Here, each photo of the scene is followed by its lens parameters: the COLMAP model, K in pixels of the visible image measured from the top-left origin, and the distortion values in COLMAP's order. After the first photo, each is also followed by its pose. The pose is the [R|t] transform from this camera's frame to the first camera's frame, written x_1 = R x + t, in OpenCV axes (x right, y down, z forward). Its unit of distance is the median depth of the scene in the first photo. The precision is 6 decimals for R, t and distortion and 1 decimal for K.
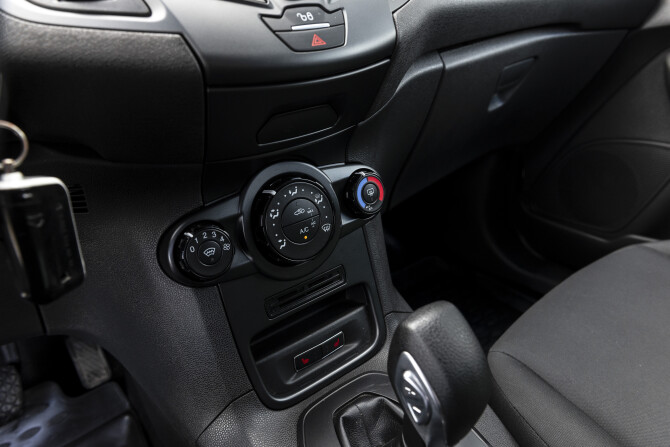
lens RADIAL K [[494.6, 0, 335.0], [0, 494.6, 223.5], [0, 0, 1]] dist [-0.005970, -0.000621]
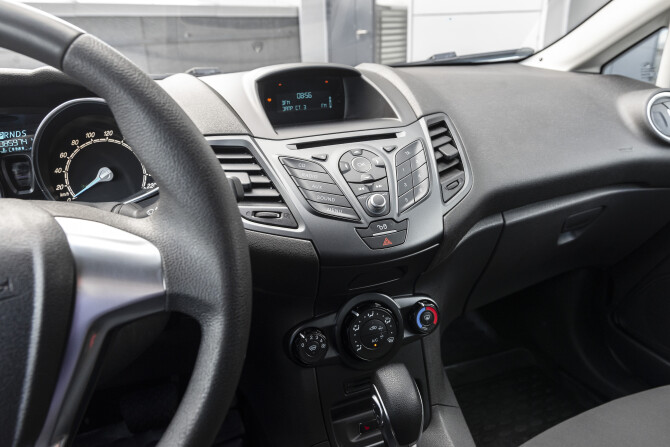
lens RADIAL K [[502.6, 0, 335.0], [0, 502.6, 223.5], [0, 0, 1]] dist [0.005901, 0.005078]
pose [[0.960881, 0.111062, -0.253716, 0.170165], [-0.134014, 0.988138, -0.074993, -0.206237], [0.242378, 0.106061, 0.964367, -0.554406]]
